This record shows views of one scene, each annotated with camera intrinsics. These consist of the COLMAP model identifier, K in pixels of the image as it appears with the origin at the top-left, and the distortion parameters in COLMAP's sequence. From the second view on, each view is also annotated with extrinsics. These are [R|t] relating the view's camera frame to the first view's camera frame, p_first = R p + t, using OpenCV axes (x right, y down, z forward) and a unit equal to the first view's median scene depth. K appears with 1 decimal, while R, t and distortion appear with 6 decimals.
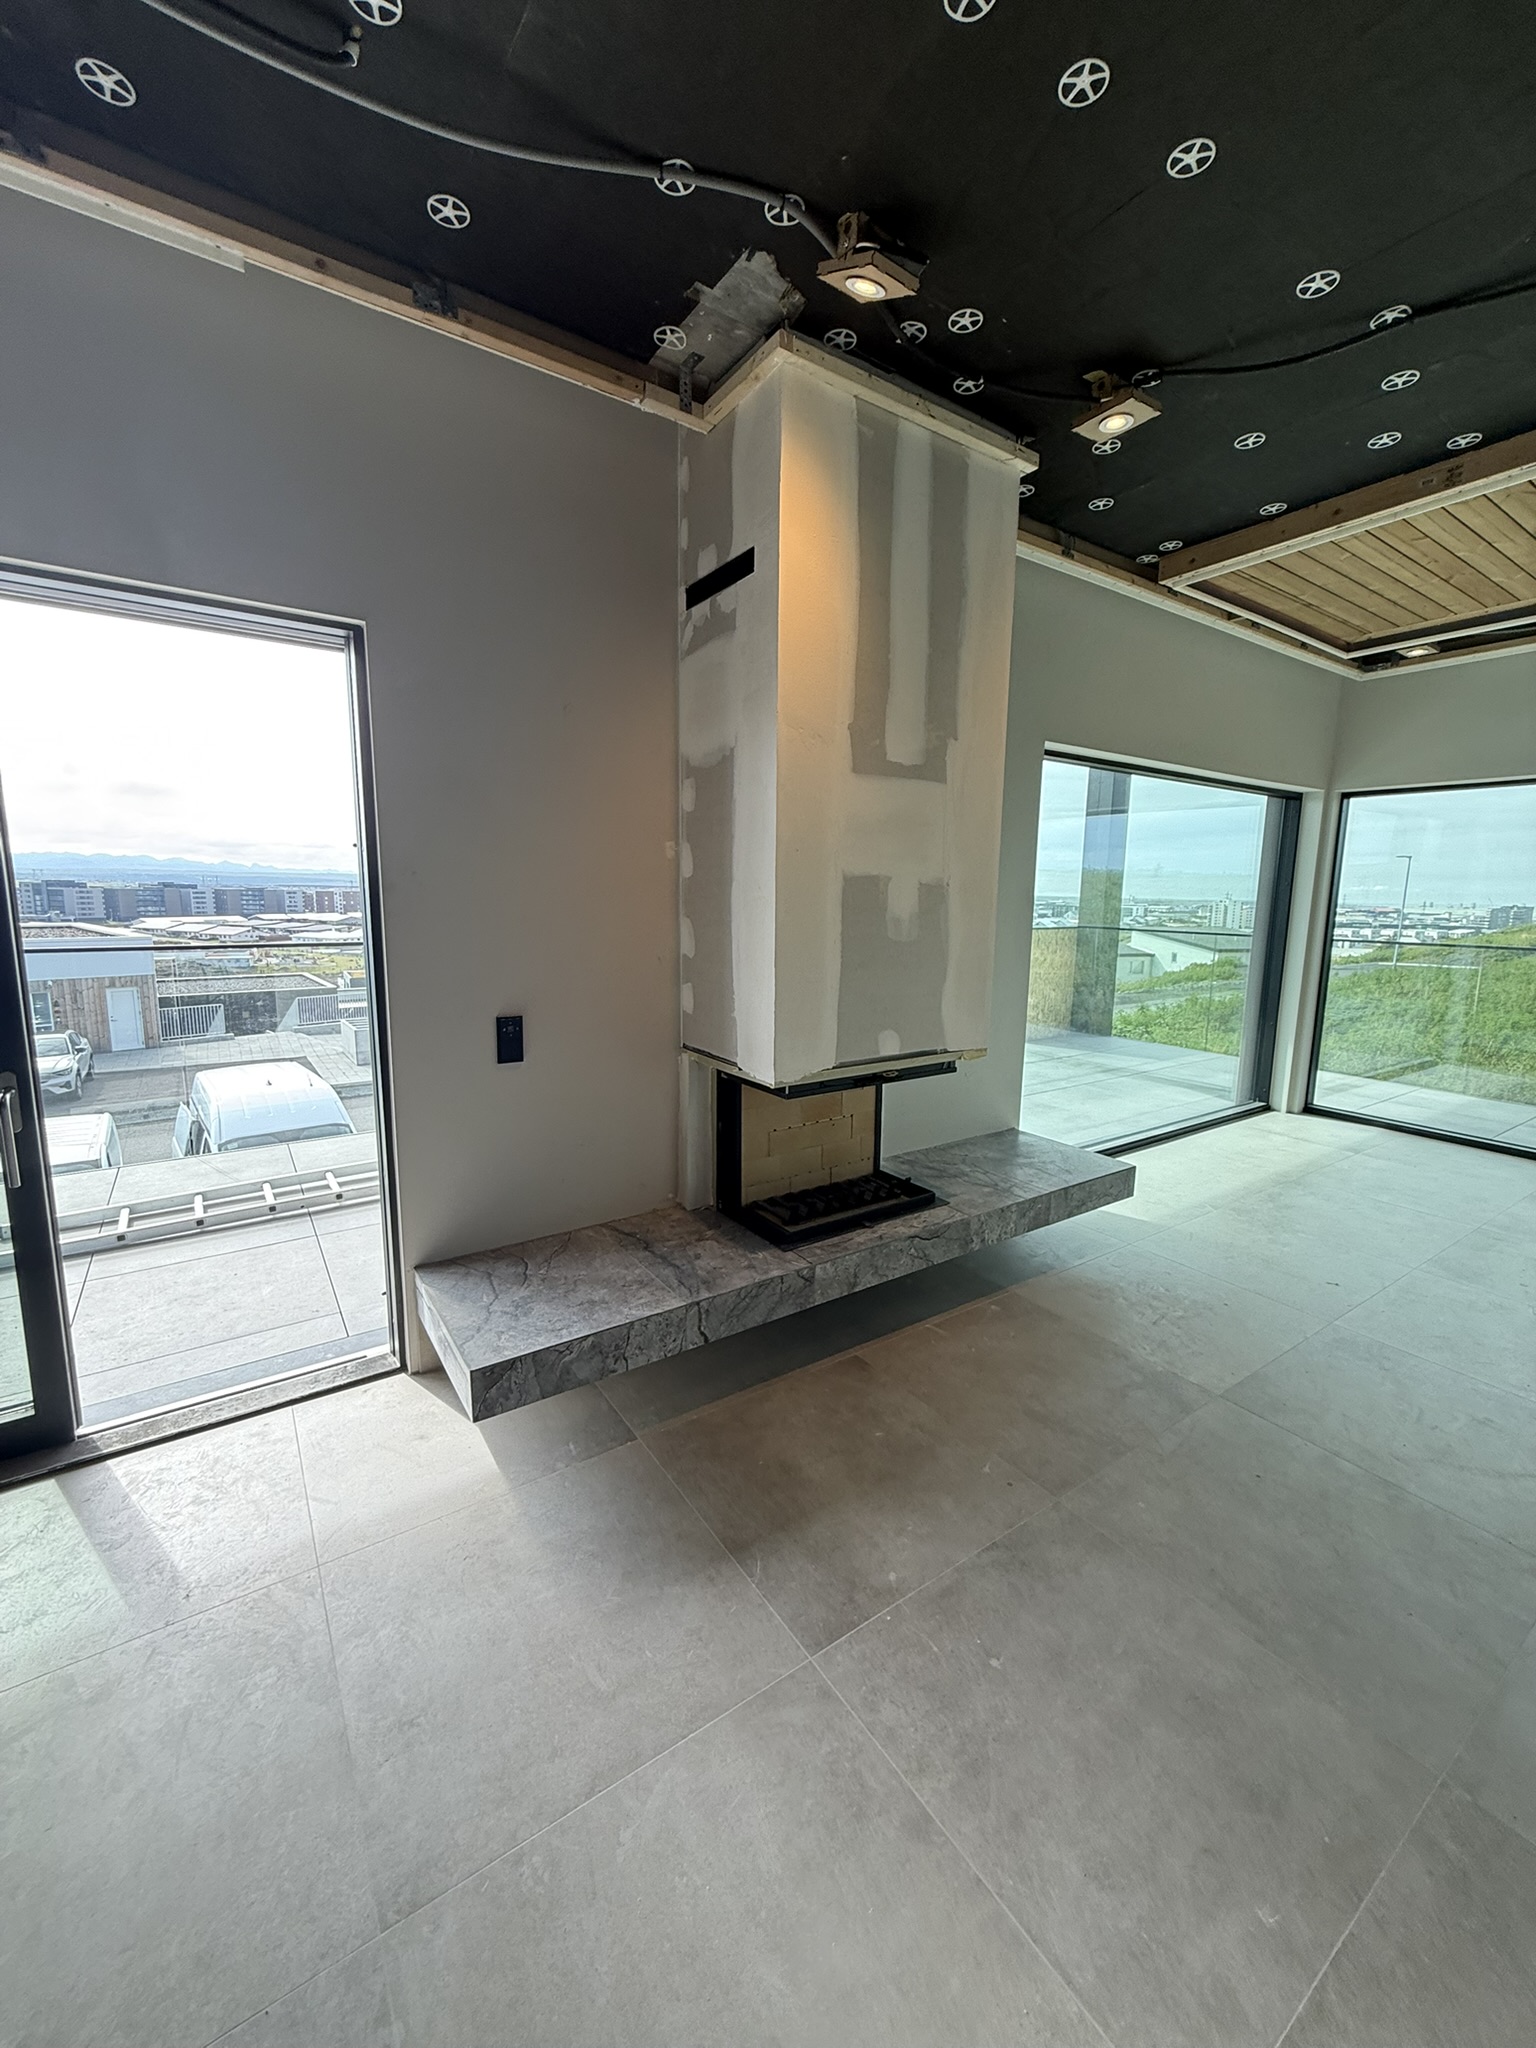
lens RADIAL K [[812.1, 0, 771.8], [0, 812.1, 1020.6], [0, 0, 1]] dist [0.000220, -0.000373]
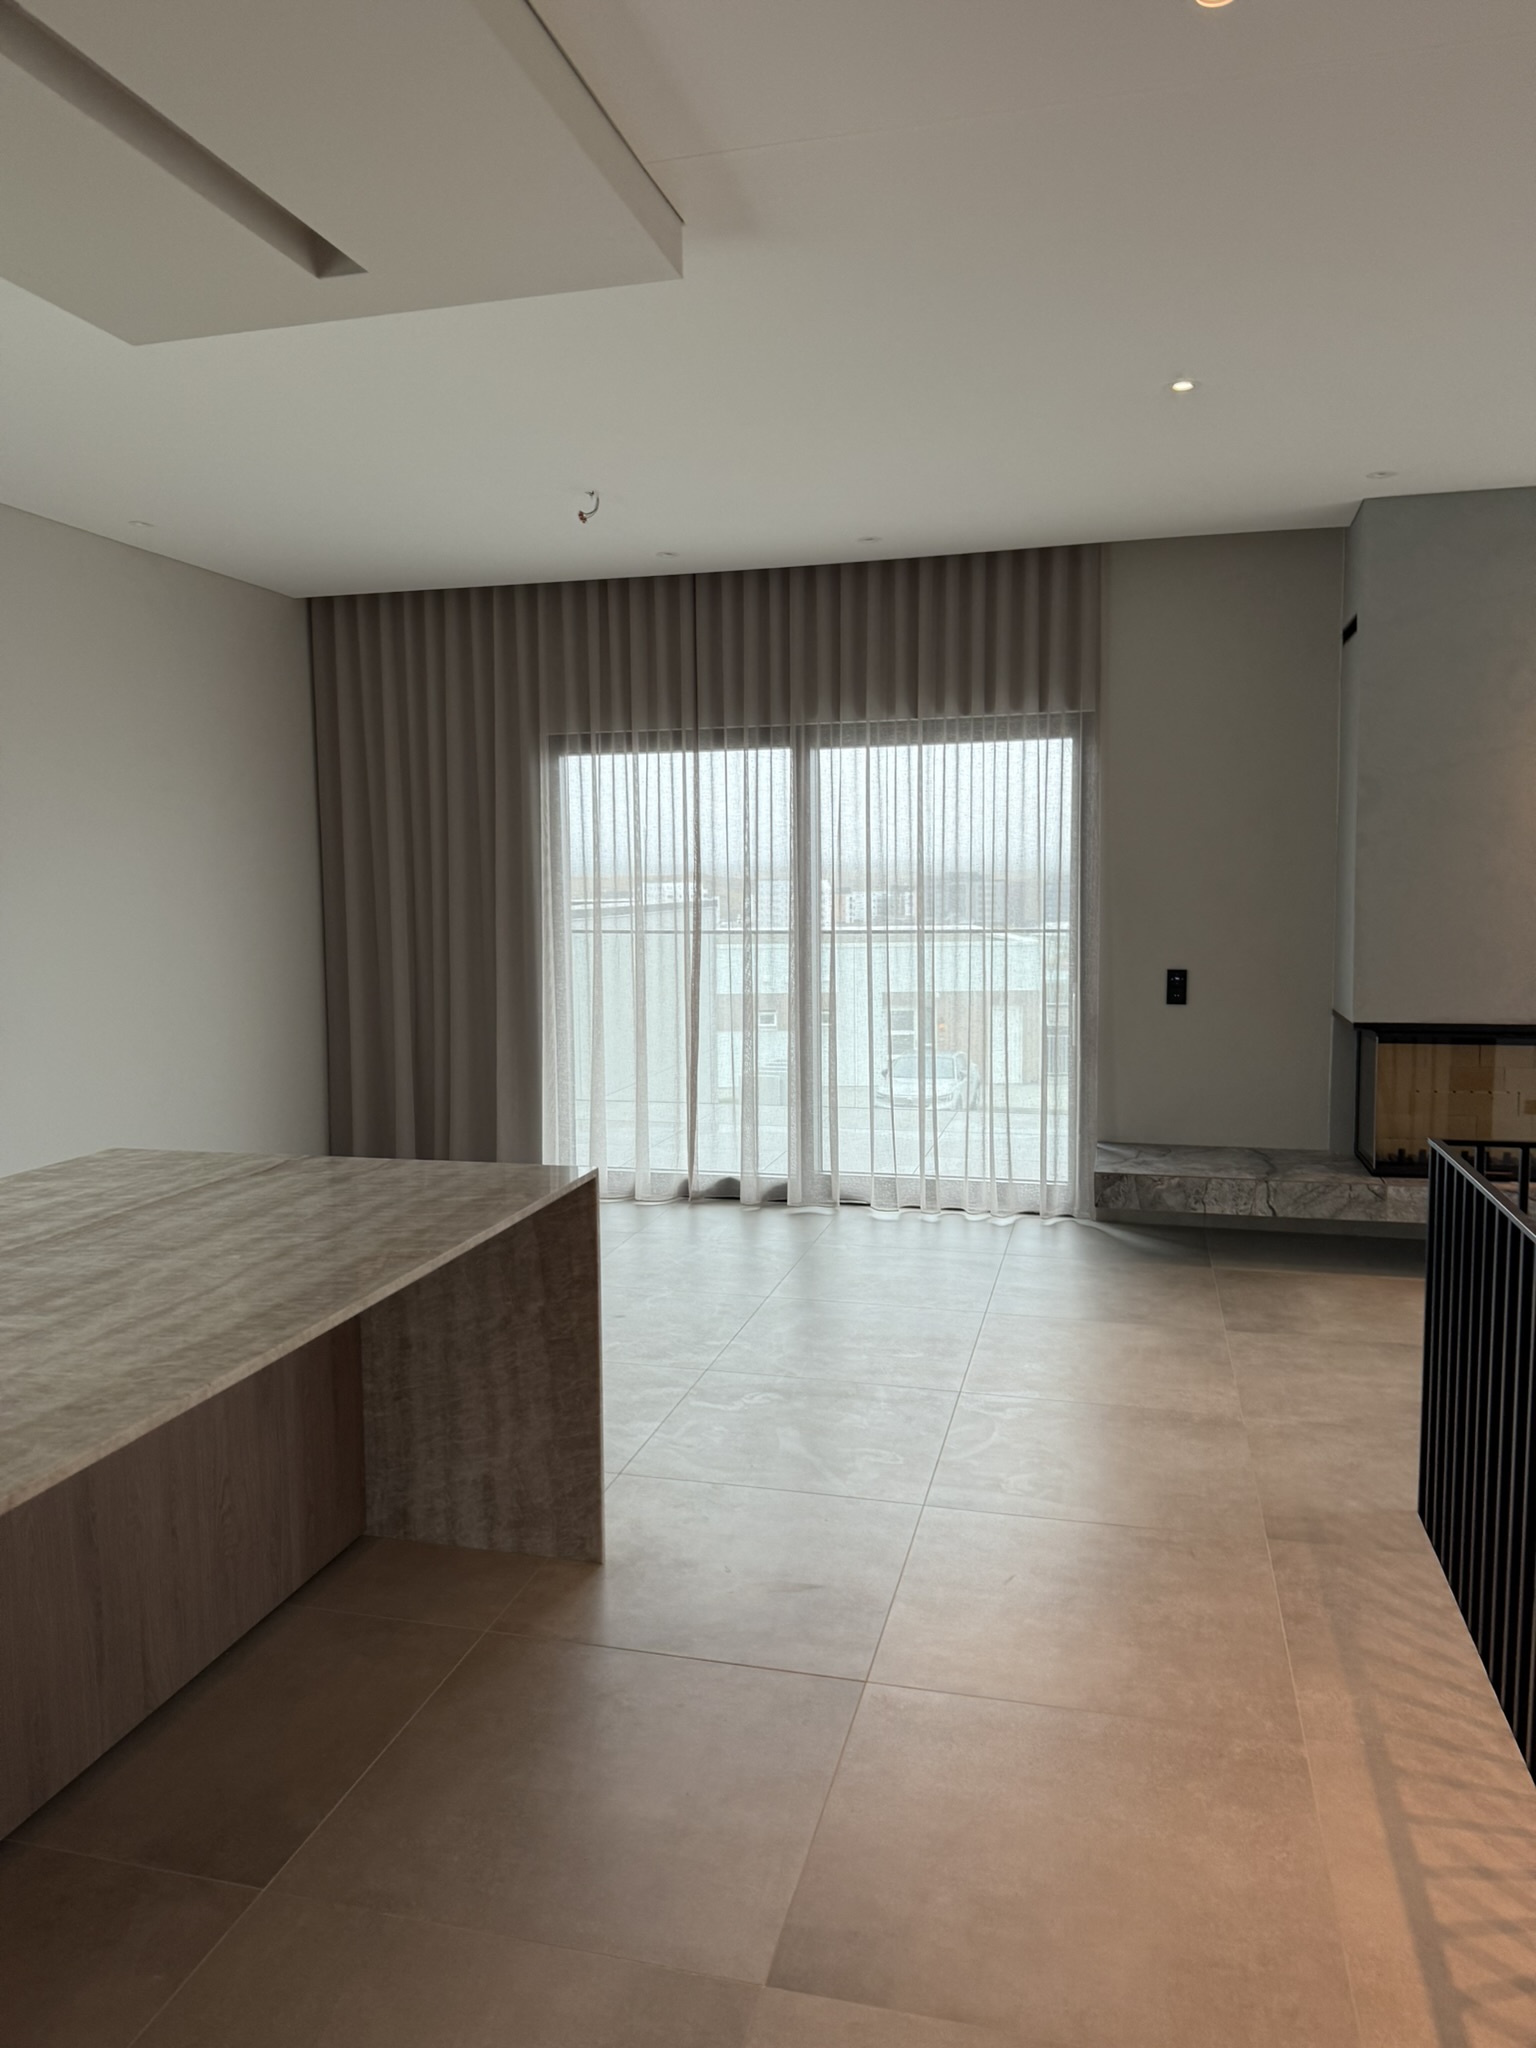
lens RADIAL K [[1413.6, 0, 757.1], [0, 1413.6, 987.0], [0, 0, 1]] dist [0.119146, -0.200184]
pose [[0.652333, 0.038751, -0.756941, 1.119509], [-0.095451, 0.994941, -0.031324, 0.180860], [0.751898, 0.092684, 0.652732, -1.183362]]
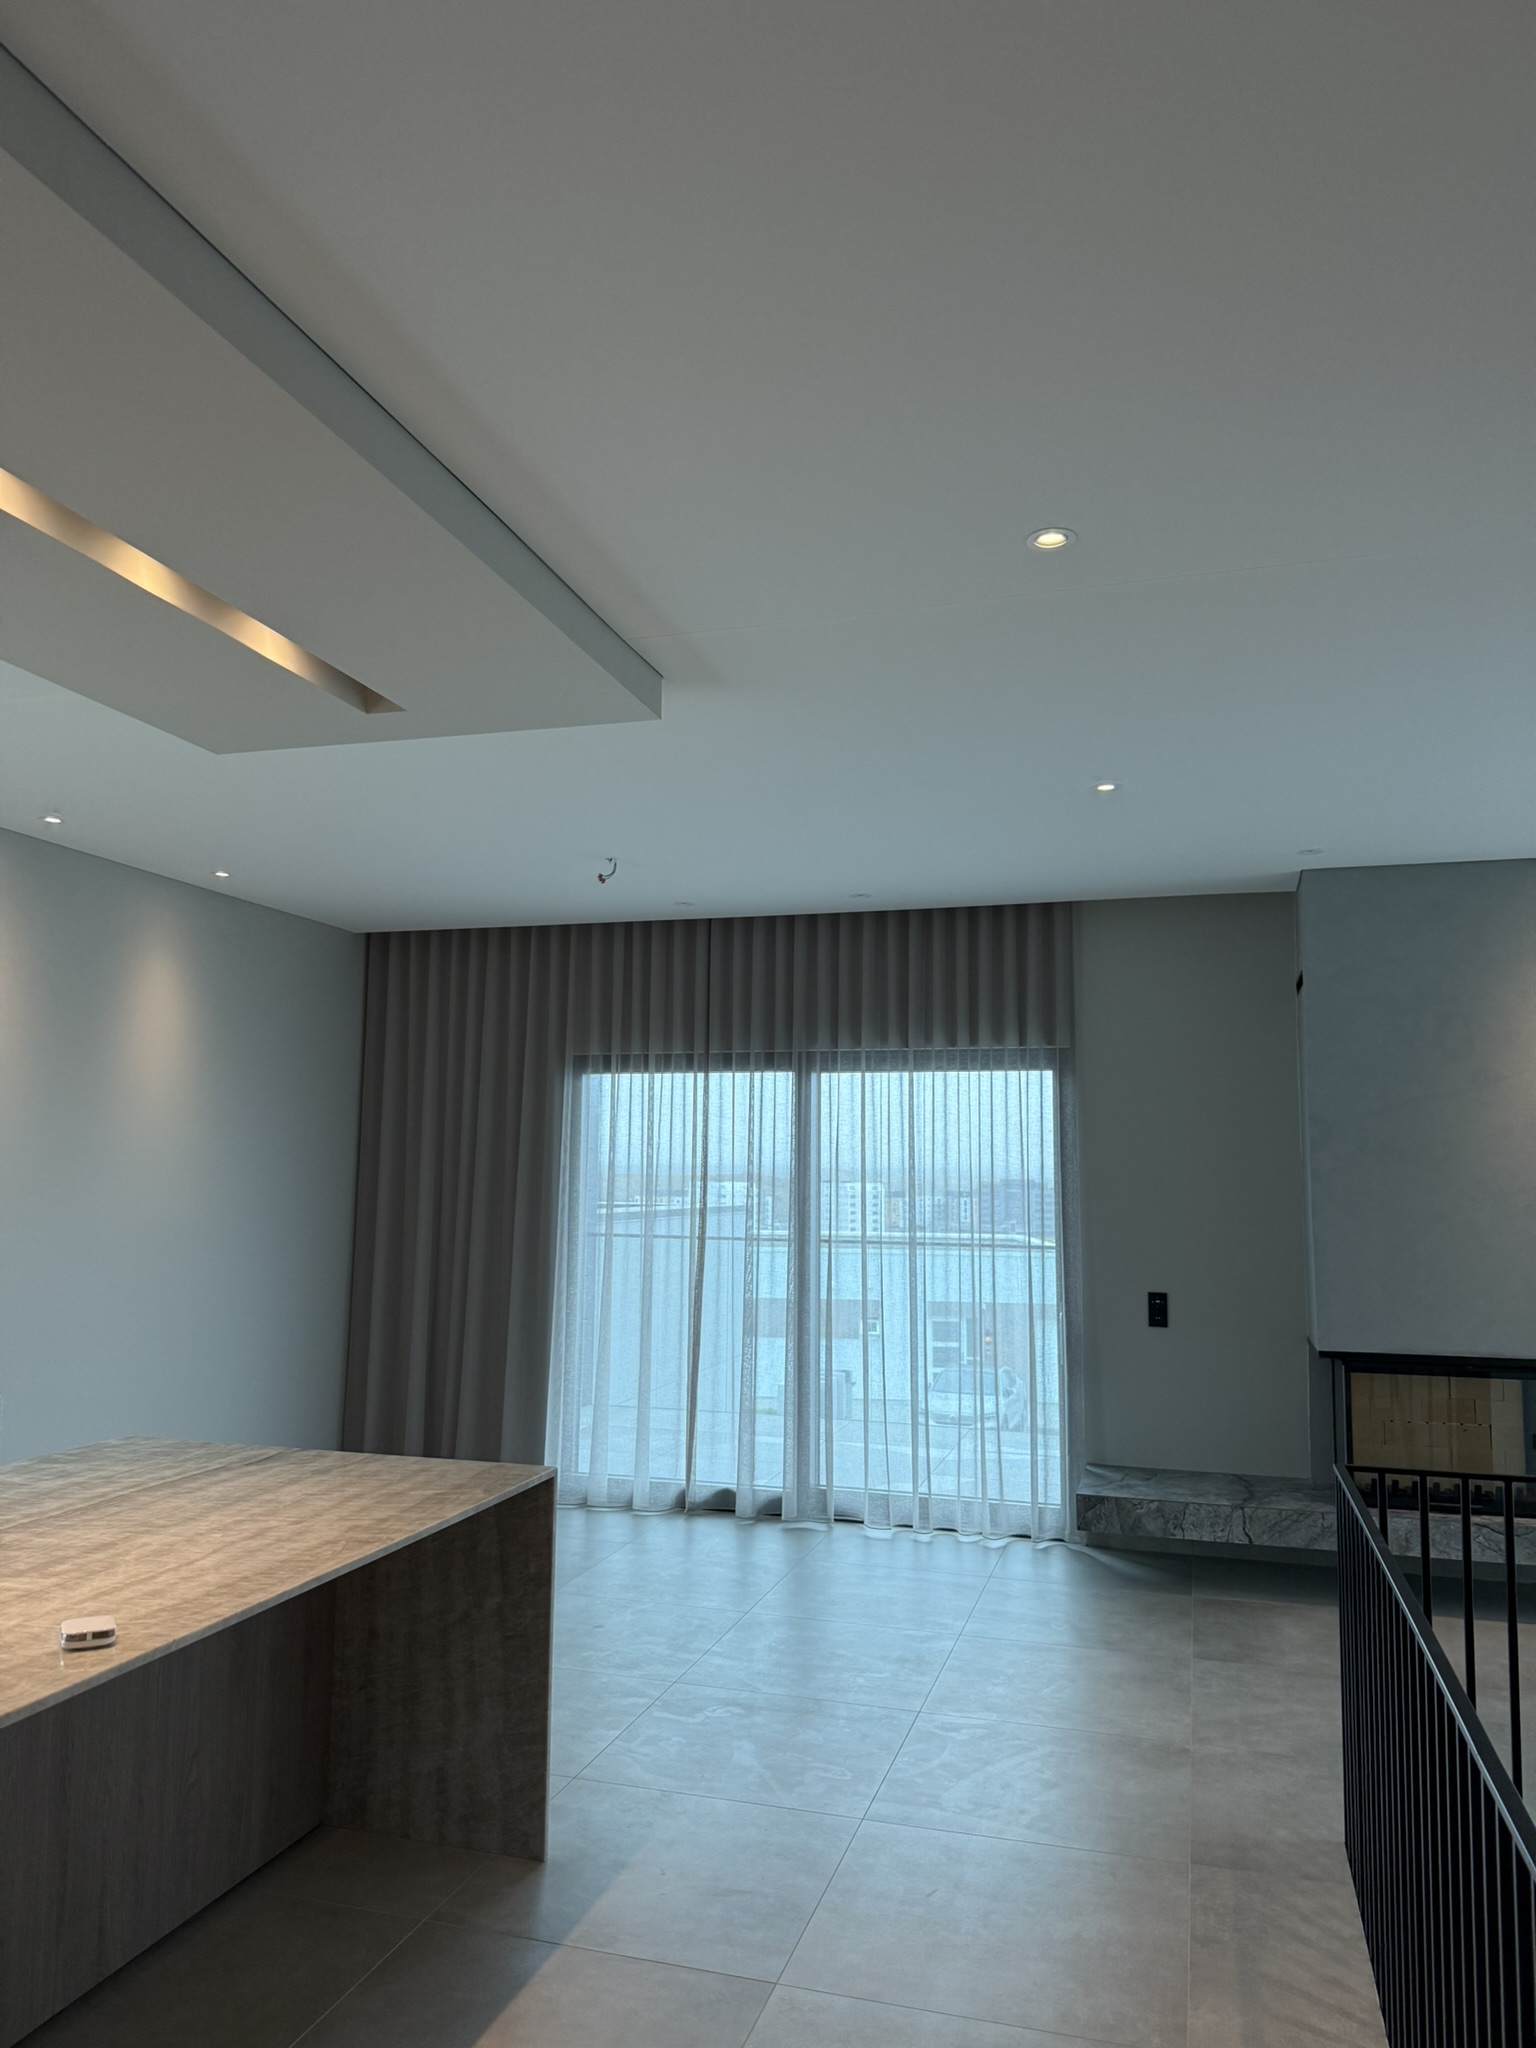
lens RADIAL K [[1416.4, 0, 751.0], [0, 1416.4, 1024.4], [0, 0, 1]] dist [0.033062, -0.047621]
pose [[0.623973, -0.090509, -0.776186, 1.303516], [-0.123010, 0.969510, -0.211939, 0.166908], [0.771703, 0.227723, 0.593815, -1.220465]]
